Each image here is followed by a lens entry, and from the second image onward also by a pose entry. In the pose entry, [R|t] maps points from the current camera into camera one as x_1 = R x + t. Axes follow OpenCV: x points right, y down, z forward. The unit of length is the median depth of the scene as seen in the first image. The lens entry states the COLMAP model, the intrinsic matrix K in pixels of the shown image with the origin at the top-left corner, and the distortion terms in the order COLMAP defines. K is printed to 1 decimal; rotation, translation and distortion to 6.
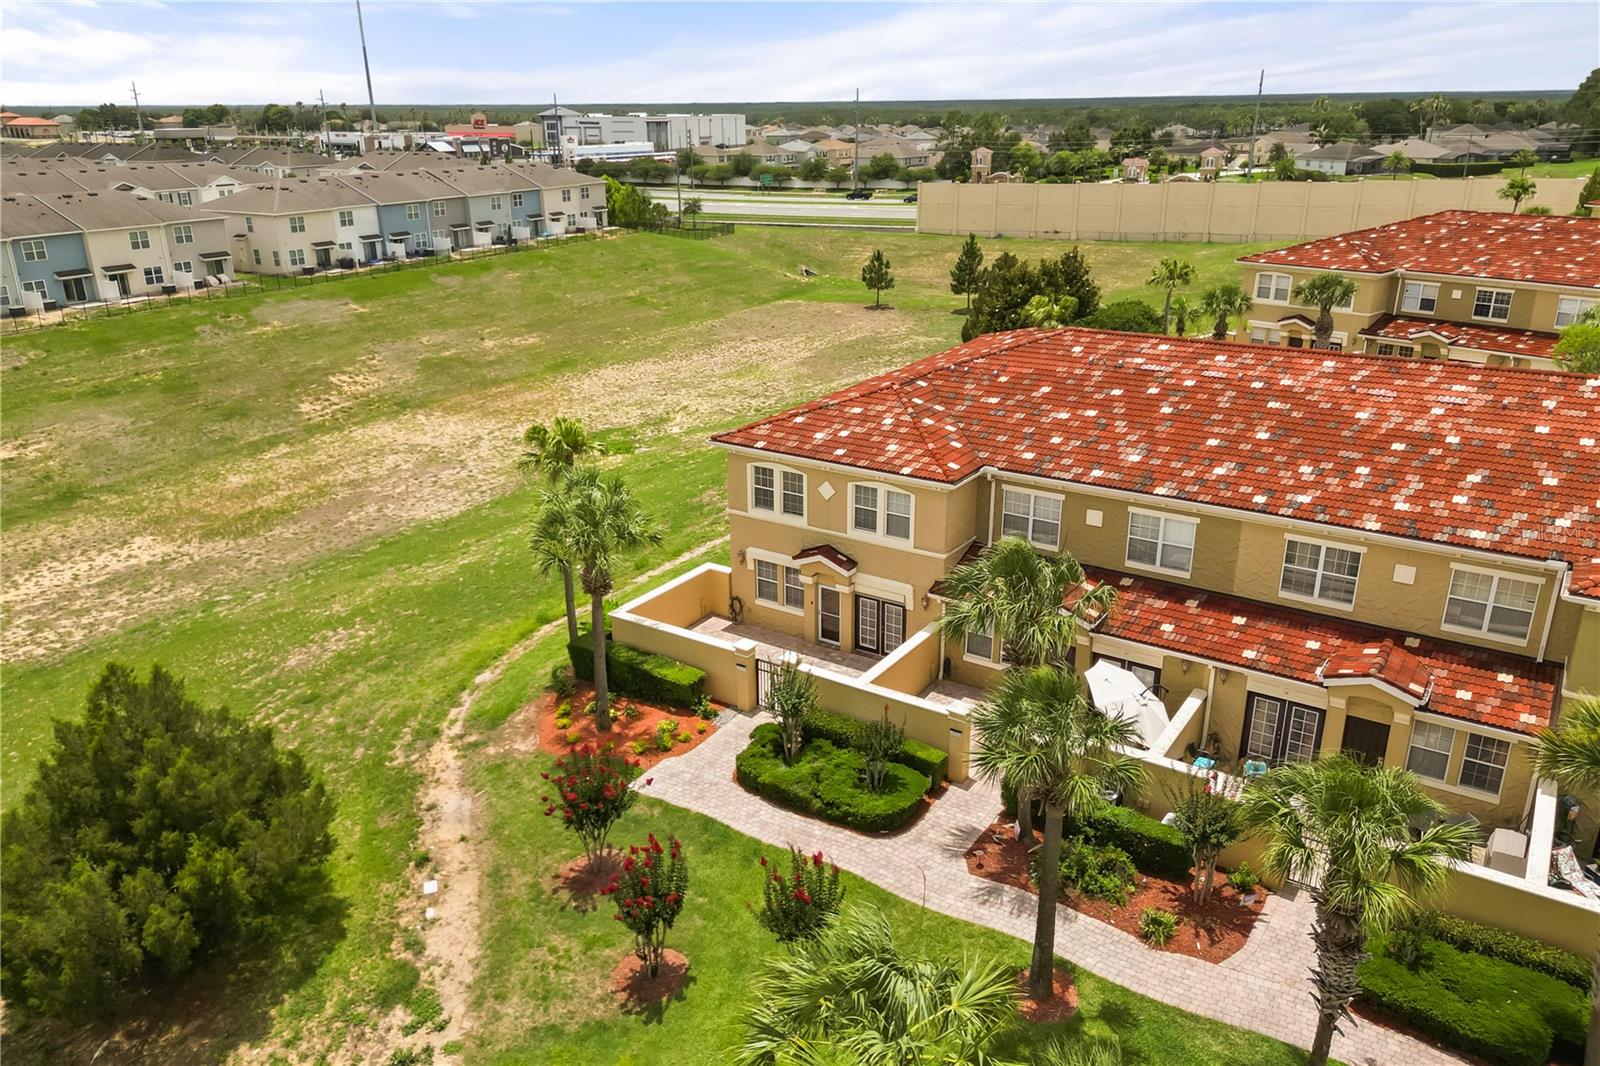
lens RADIAL K [[1105.9, 0, 791.7], [0, 1105.9, 541.3], [0, 0, 1]] dist [0.005047, -0.000382]
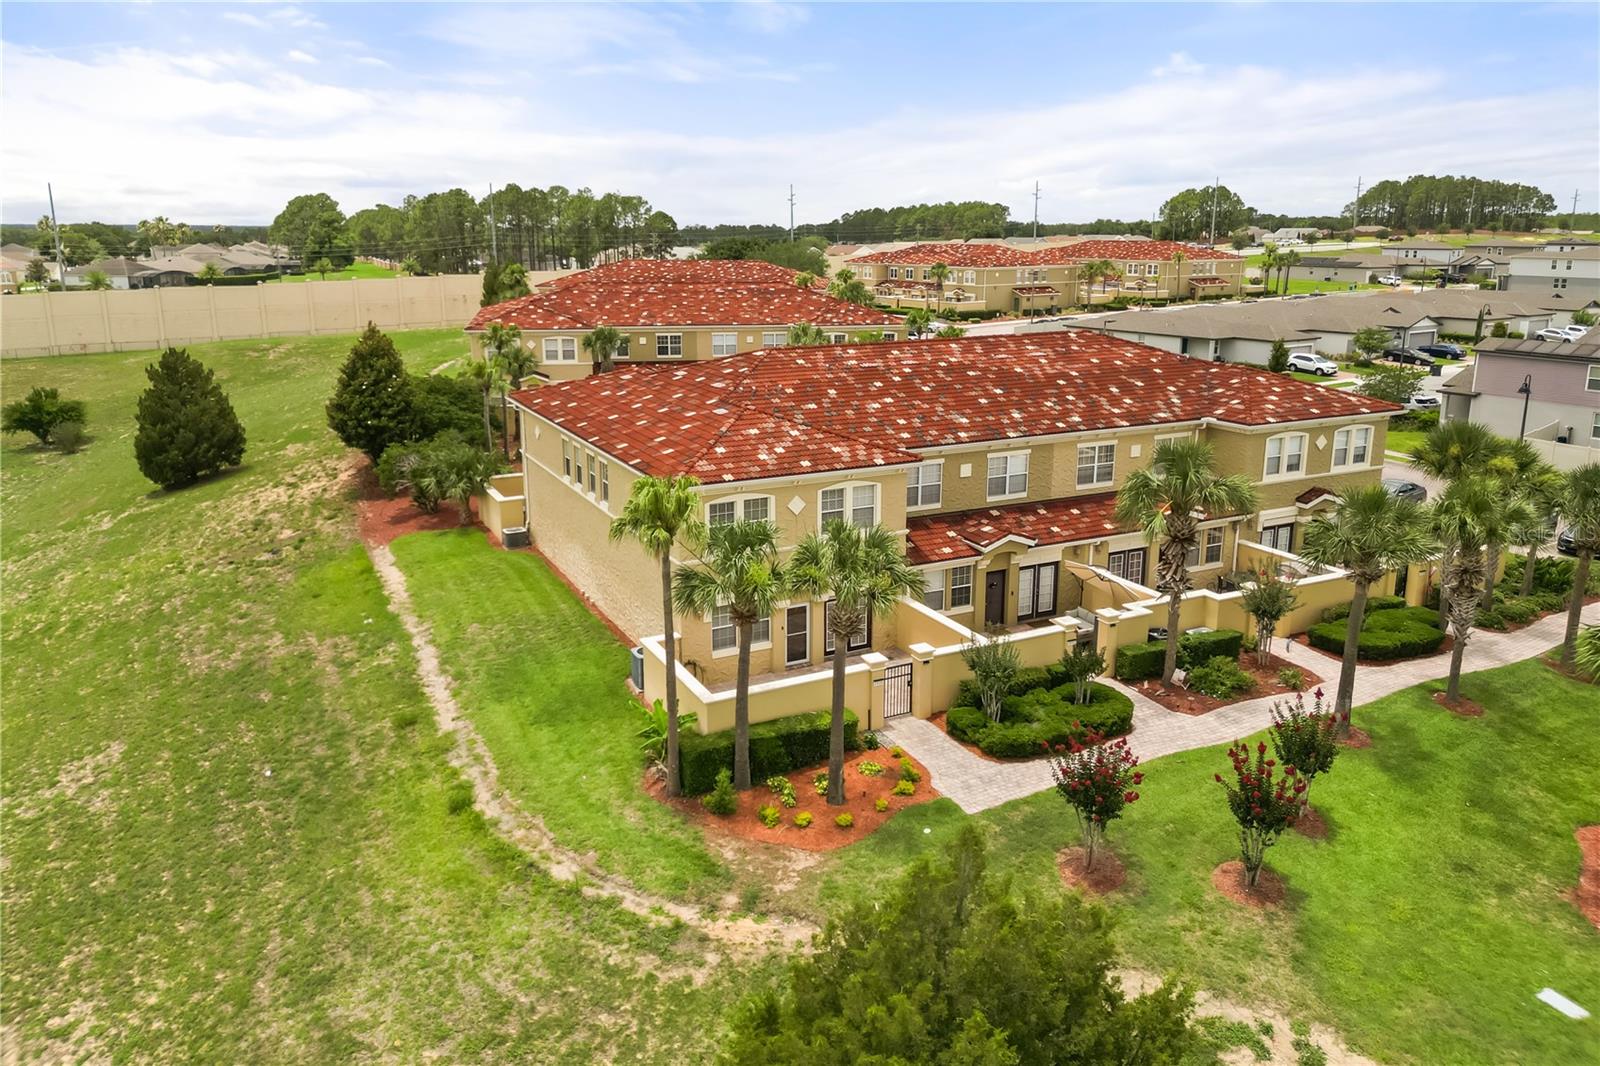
lens RADIAL K [[1105.9, 0, 790.8], [0, 1105.9, 525.6], [0, 0, 1]] dist [0.005047, -0.000382]
pose [[0.478172, -0.208063, 0.853265, -0.886232], [0.307055, 0.949828, 0.059534, -0.096470], [-0.822842, 0.233532, 0.518067, 0.540212]]
